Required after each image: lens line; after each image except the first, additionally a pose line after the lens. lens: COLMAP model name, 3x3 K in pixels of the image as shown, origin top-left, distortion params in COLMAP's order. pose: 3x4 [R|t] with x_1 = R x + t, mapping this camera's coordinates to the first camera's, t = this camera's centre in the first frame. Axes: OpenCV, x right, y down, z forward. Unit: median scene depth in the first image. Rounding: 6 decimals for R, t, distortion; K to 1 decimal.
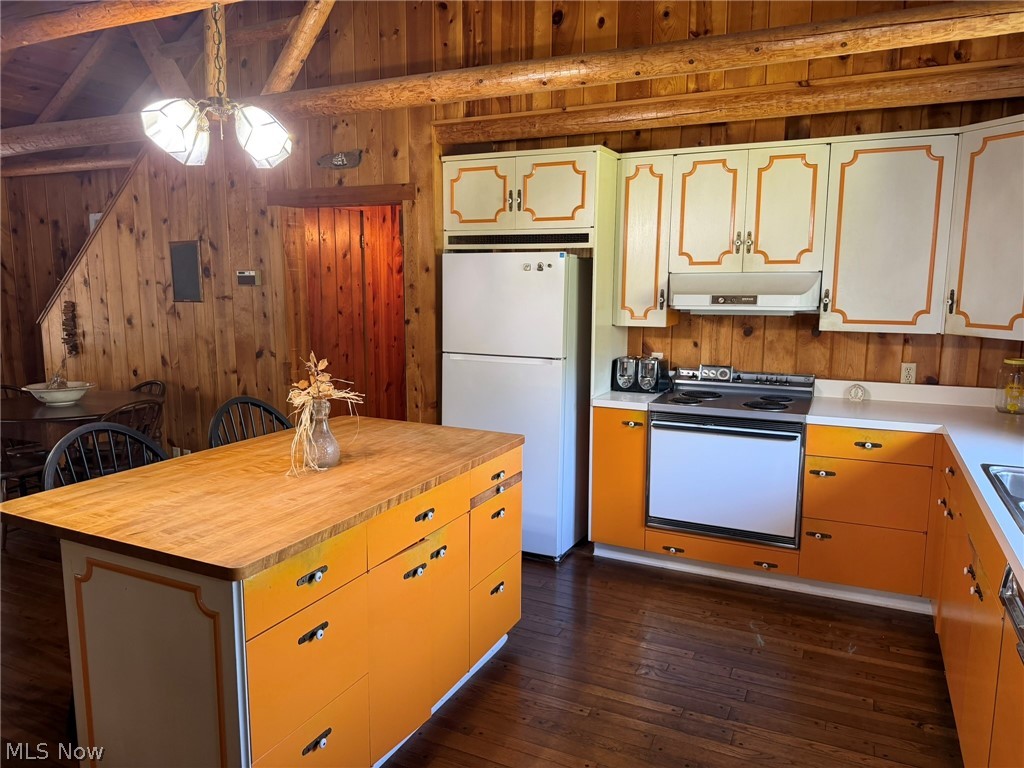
lens RADIAL K [[721.8, 0, 517.5], [0, 721.8, 386.7], [0, 0, 1]] dist [0.062844, -0.125563]
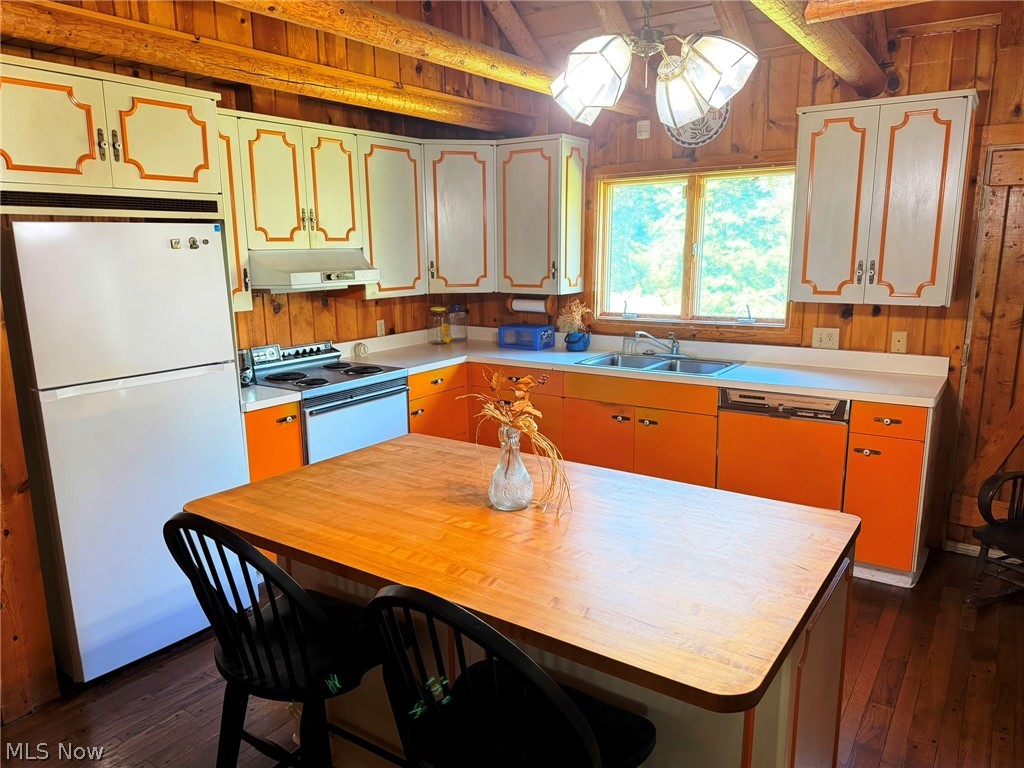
lens RADIAL K [[721.8, 0, 517.5], [0, 721.8, 386.7], [0, 0, 1]] dist [0.062844, -0.125563]
pose [[0.157675, -0.194560, 0.968135, -0.668235], [0.152293, 0.973460, 0.170827, -0.099066], [-0.975677, 0.120505, 0.183120, 0.553543]]
